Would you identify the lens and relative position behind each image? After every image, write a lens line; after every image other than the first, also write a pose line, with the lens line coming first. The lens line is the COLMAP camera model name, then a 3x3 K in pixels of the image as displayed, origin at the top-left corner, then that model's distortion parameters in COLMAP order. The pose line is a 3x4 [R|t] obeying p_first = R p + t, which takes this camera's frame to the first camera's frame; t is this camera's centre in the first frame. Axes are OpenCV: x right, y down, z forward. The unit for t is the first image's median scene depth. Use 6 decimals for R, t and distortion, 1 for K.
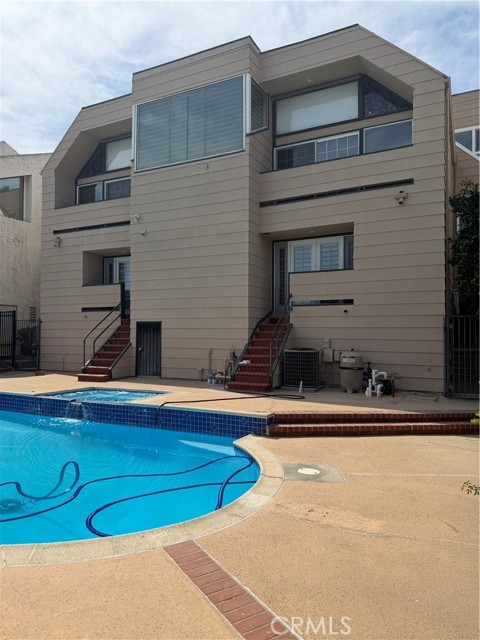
lens RADIAL K [[452.6, 0, 239.9], [0, 452.6, 319.3], [0, 0, 1]] dist [0.056493, -0.064799]
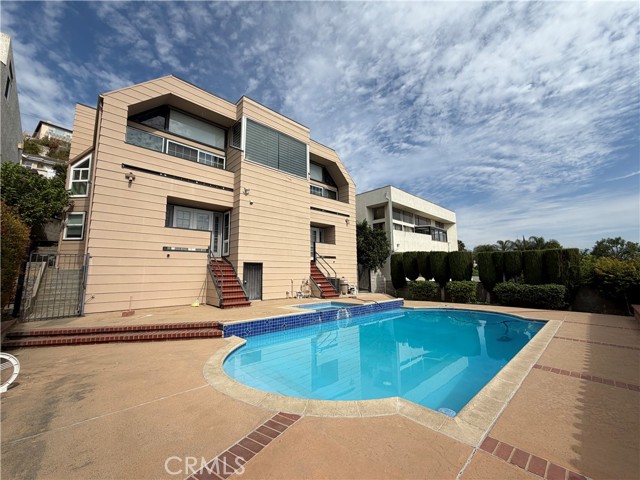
lens RADIAL K [[255.6, 0, 320.4], [0, 255.6, 236.4], [0, 0, 1]] dist [-0.002547, 0.000706]
pose [[0.338461, 0.132823, 0.931559, -1.031292], [-0.017030, 0.990690, -0.135067, 0.034058], [-0.940826, 0.029850, 0.337572, 0.587419]]
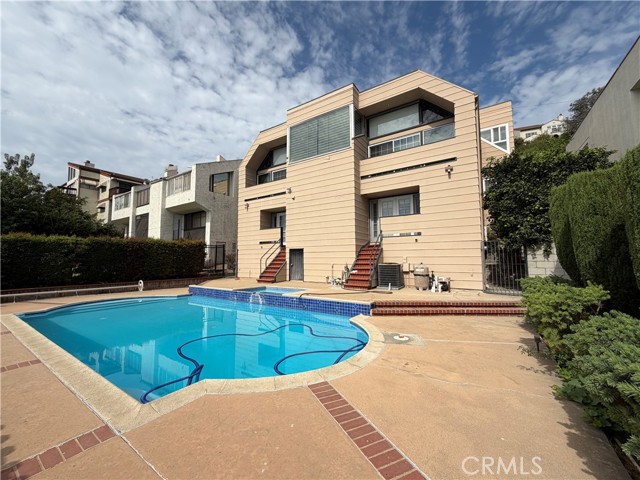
lens RADIAL K [[255.6, 0, 317.5], [0, 255.6, 239.0], [0, 0, 1]] dist [-0.002547, 0.000706]
pose [[0.993204, -0.016778, -0.115170, -0.011029], [0.010979, 0.998649, -0.050795, 0.021771], [0.115866, 0.049186, 0.992046, 0.052217]]
